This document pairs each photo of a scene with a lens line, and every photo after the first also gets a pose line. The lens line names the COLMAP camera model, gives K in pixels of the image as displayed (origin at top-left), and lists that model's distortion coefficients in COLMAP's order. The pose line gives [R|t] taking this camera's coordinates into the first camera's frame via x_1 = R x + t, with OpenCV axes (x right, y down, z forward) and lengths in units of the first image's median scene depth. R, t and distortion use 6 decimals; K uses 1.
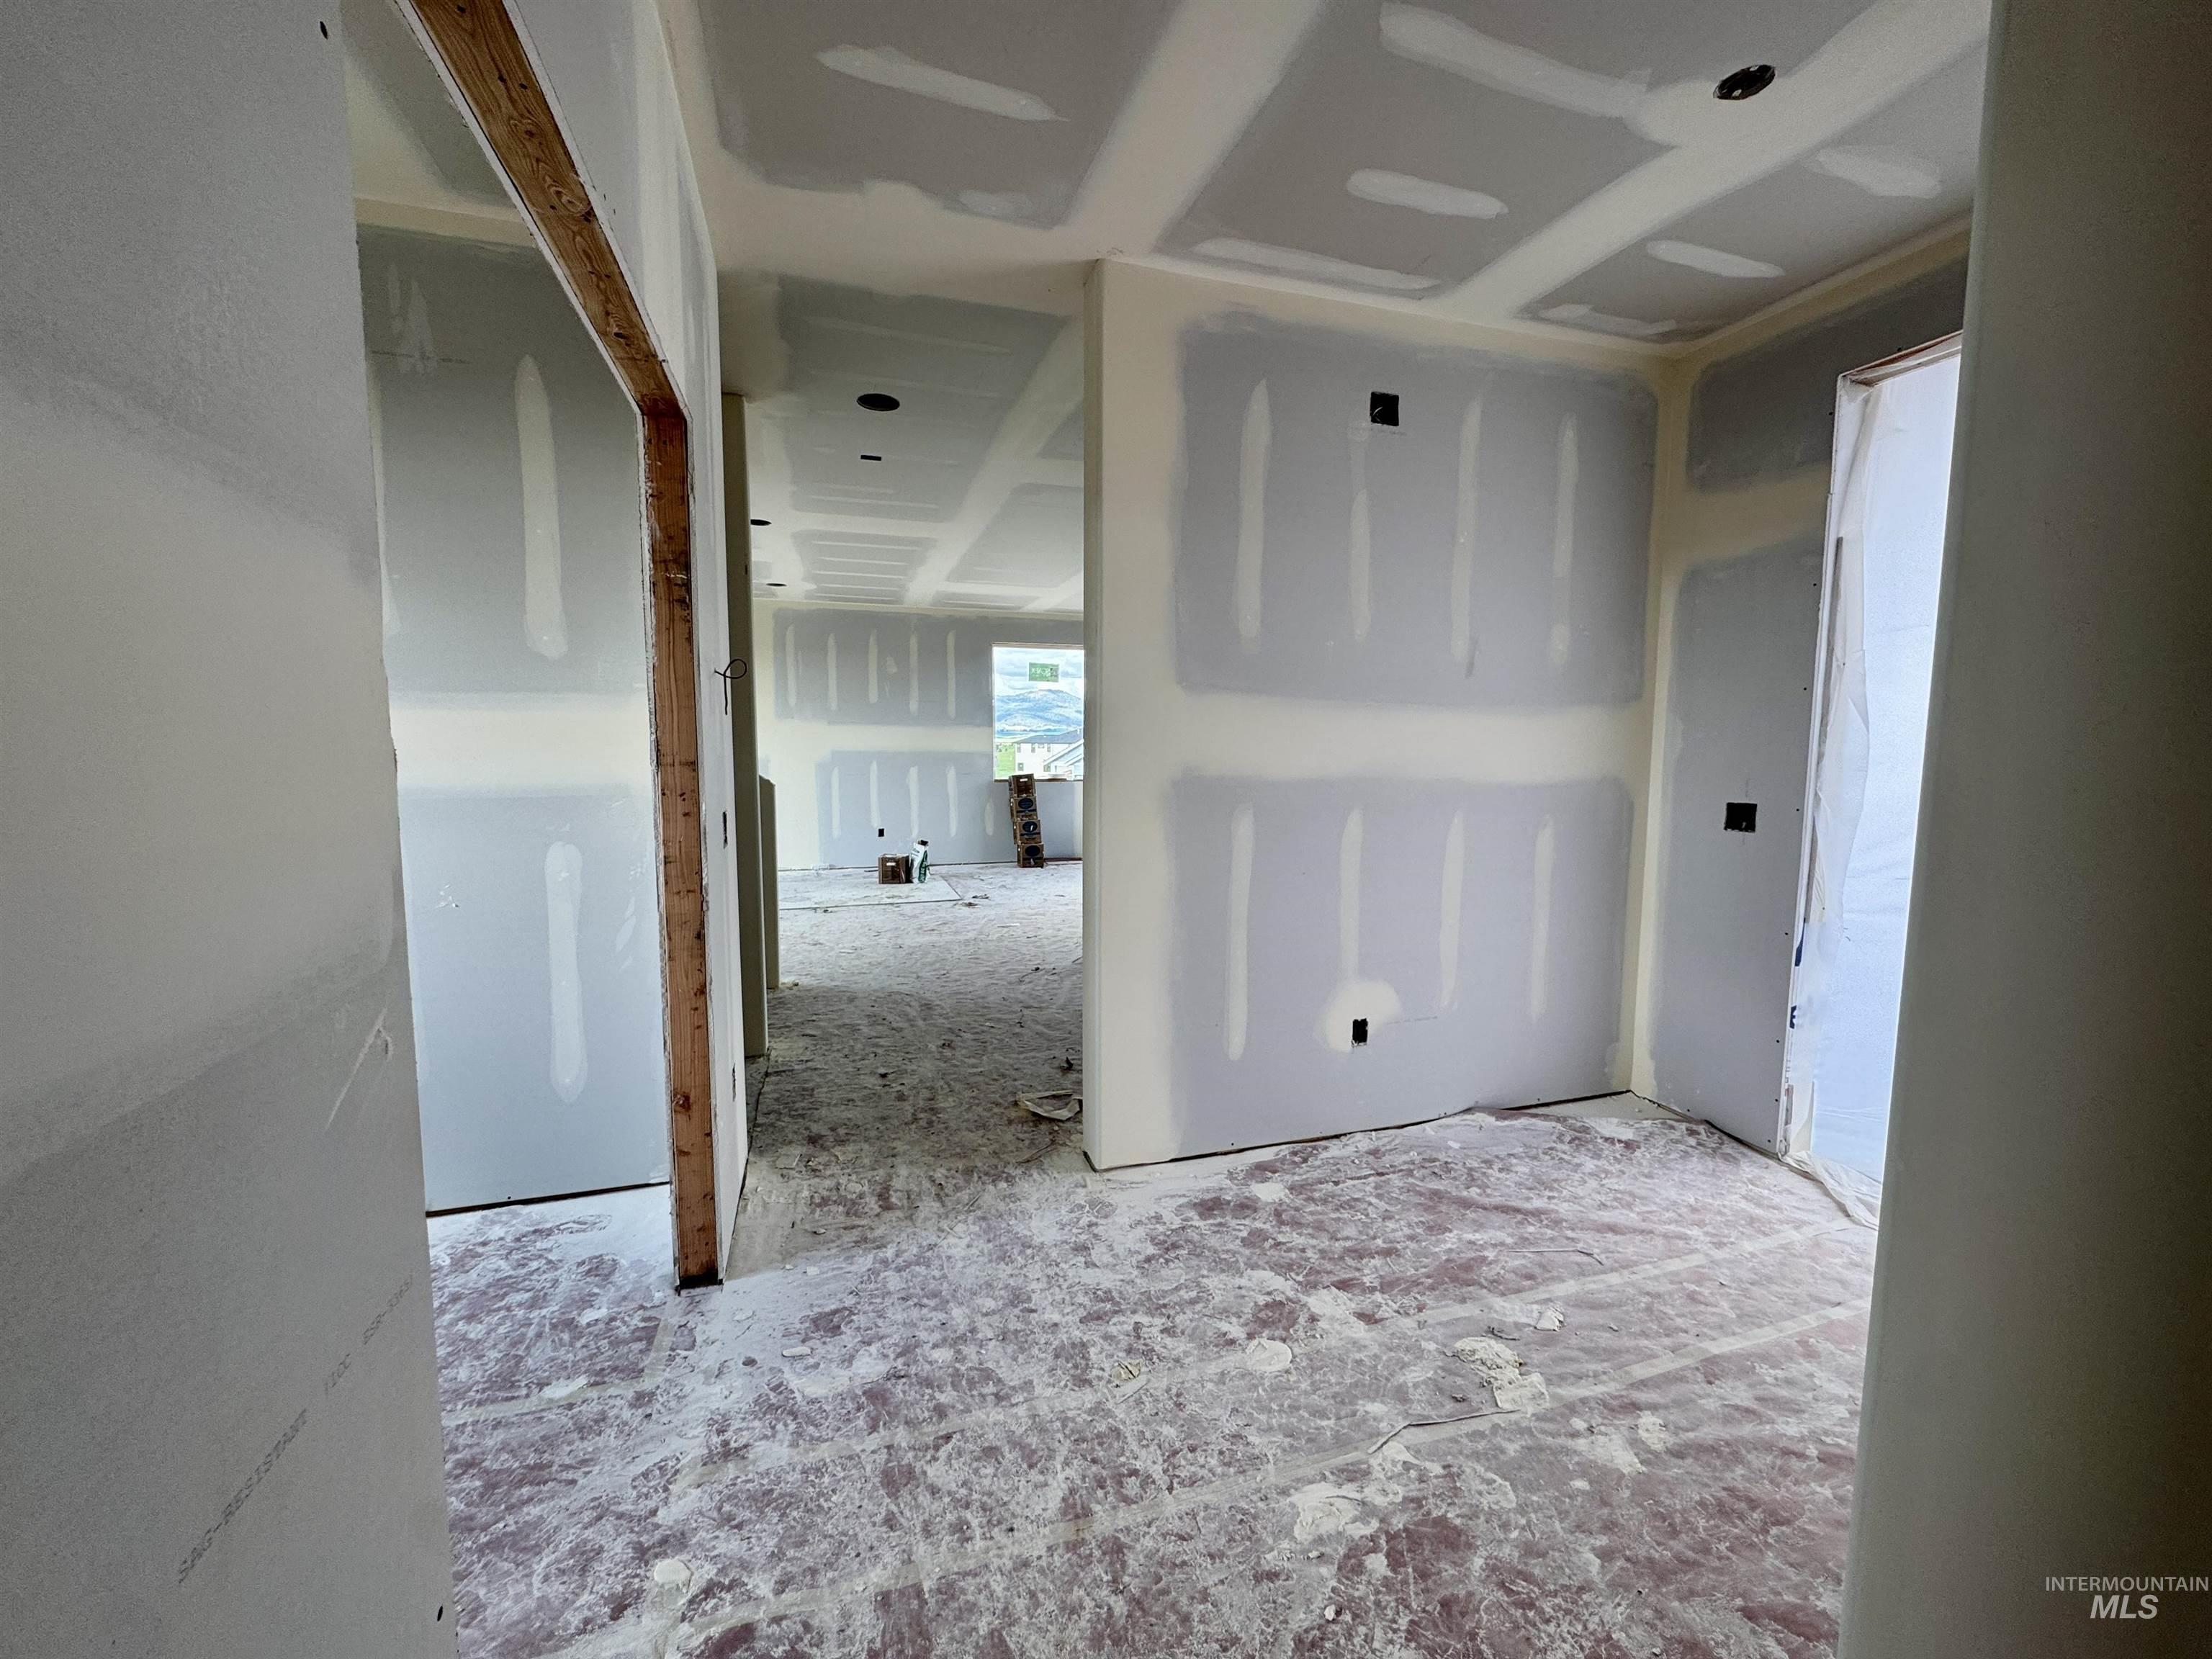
lens RADIAL K [[876.5, 0, 1106.1], [0, 876.5, 826.1], [0, 0, 1]] dist [-0.006641, 0.000138]
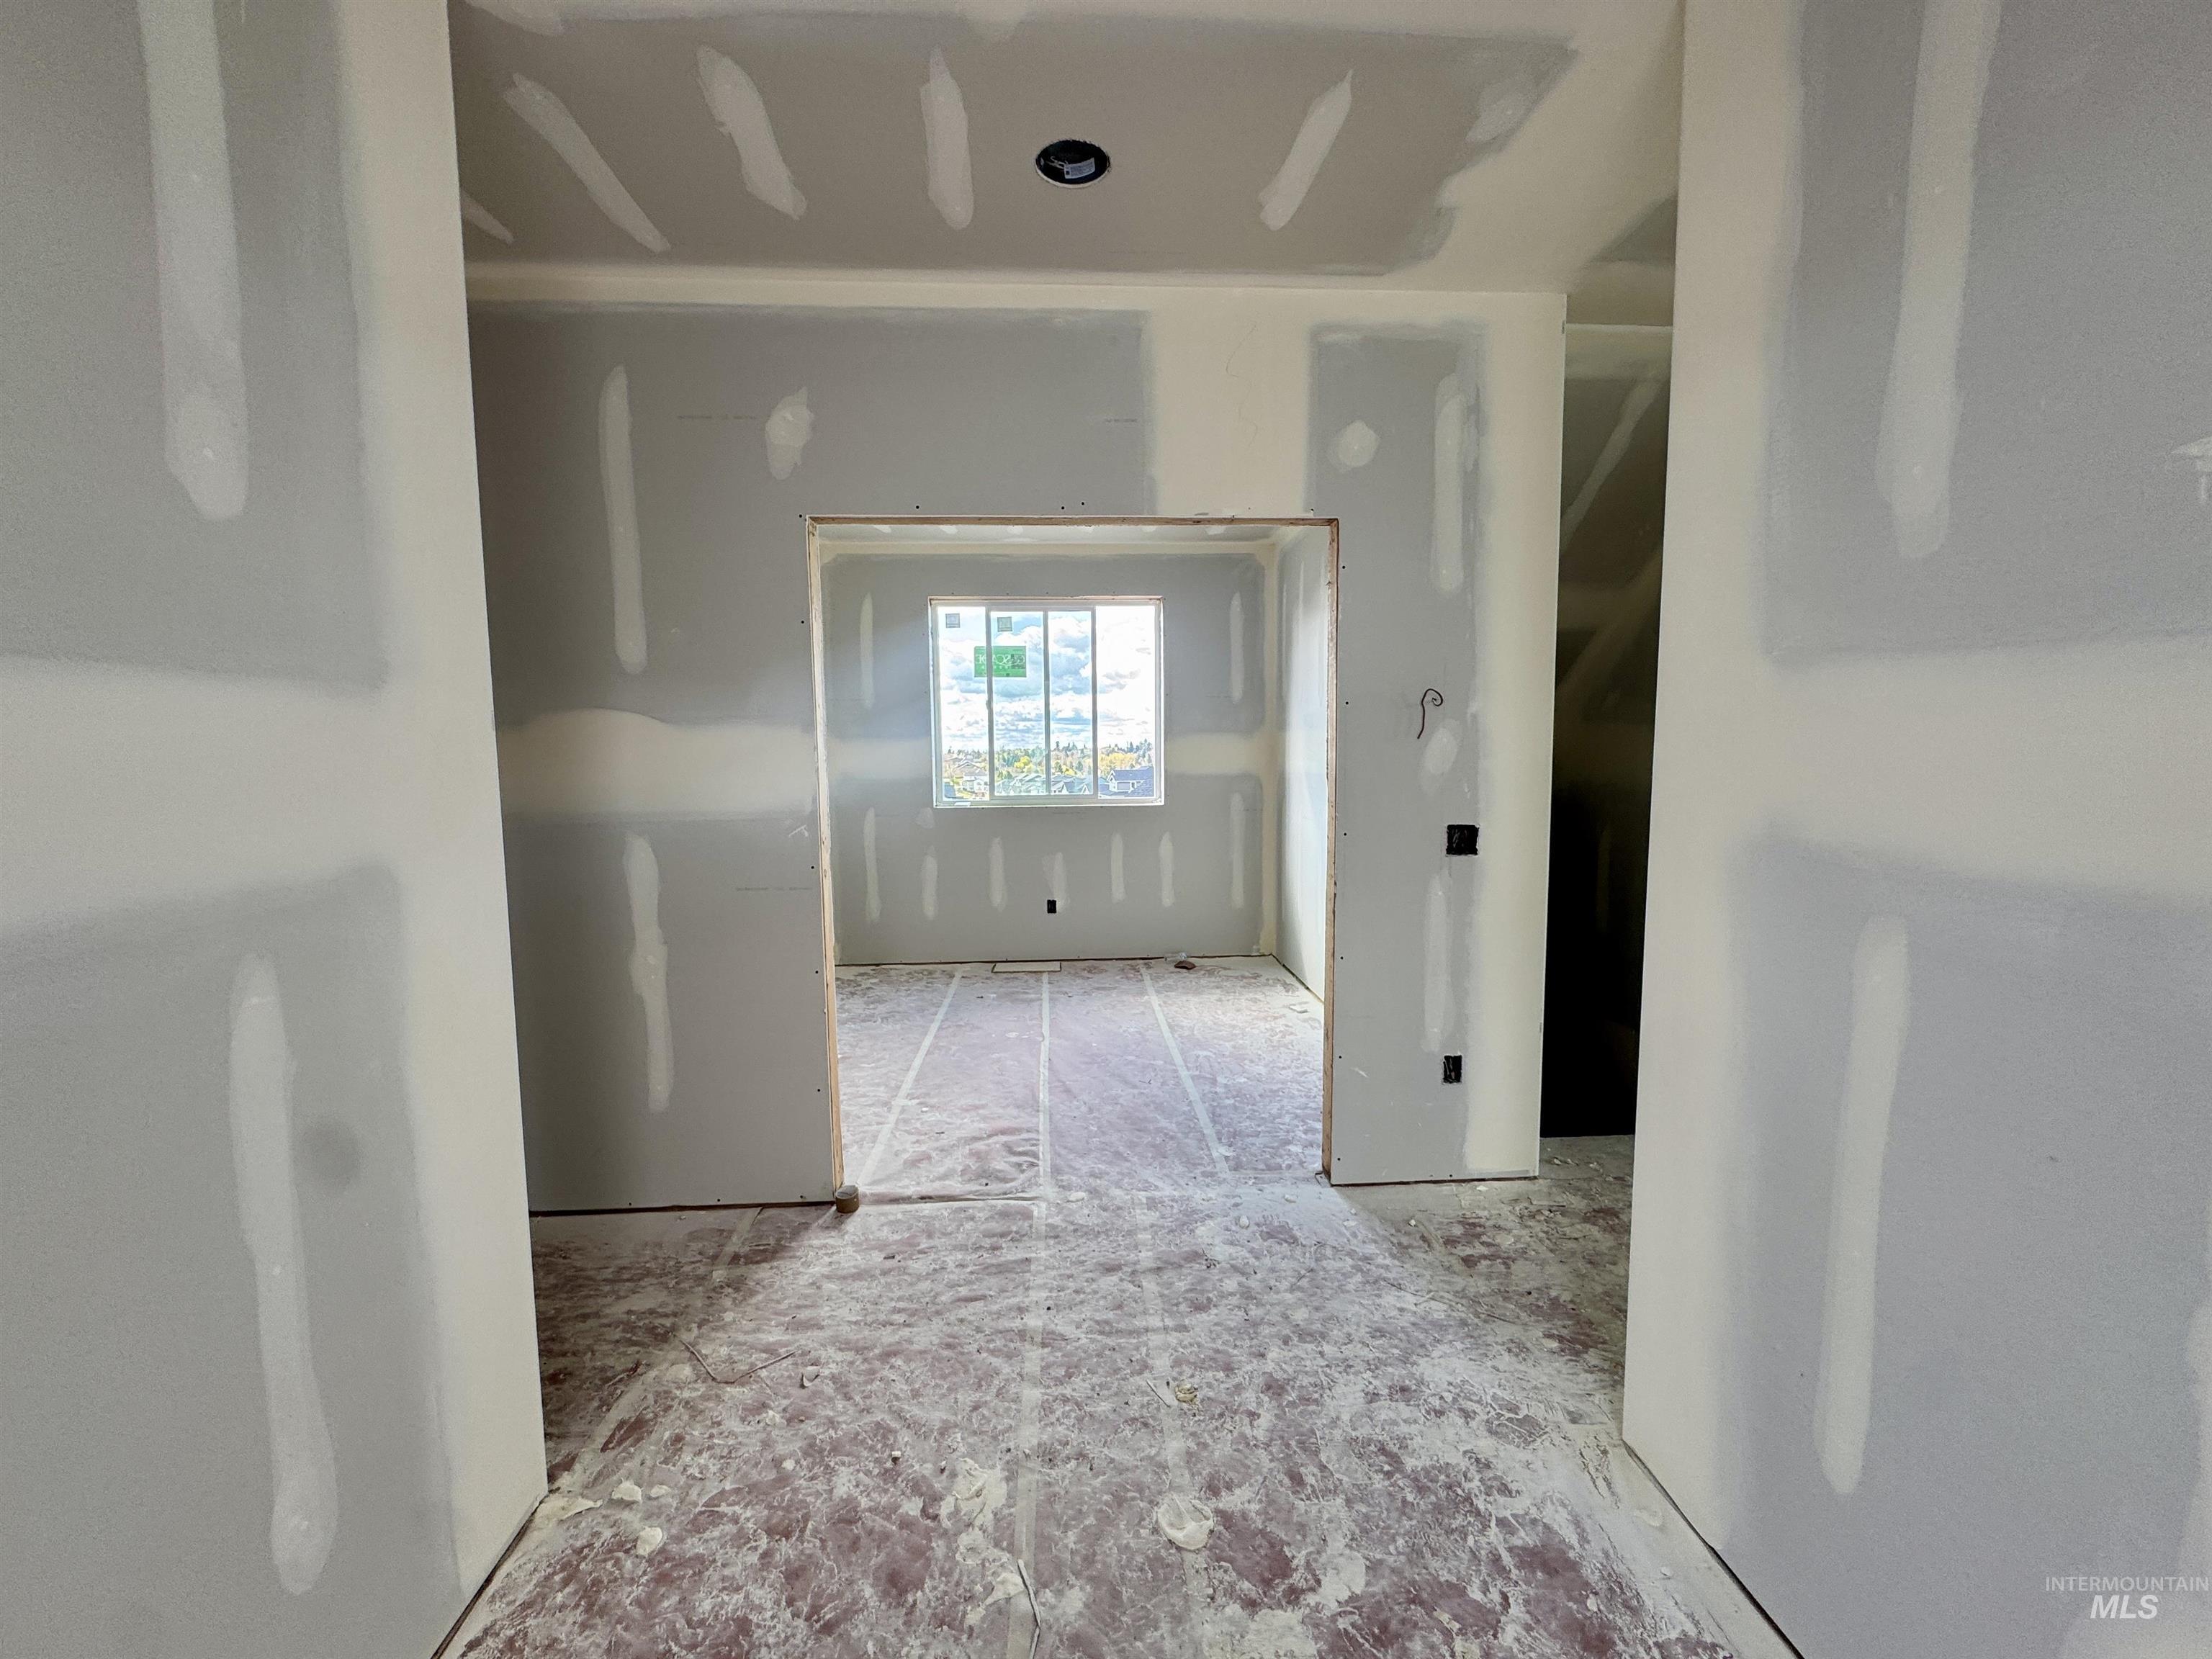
lens RADIAL K [[876.5, 0, 1106.1], [0, 876.5, 826.1], [0, 0, 1]] dist [-0.006641, 0.000138]
pose [[-0.250419, 0.080187, -0.964811, 0.942119], [-0.084640, 0.990935, 0.104327, -0.117223], [0.964431, 0.107787, -0.241362, 1.058451]]
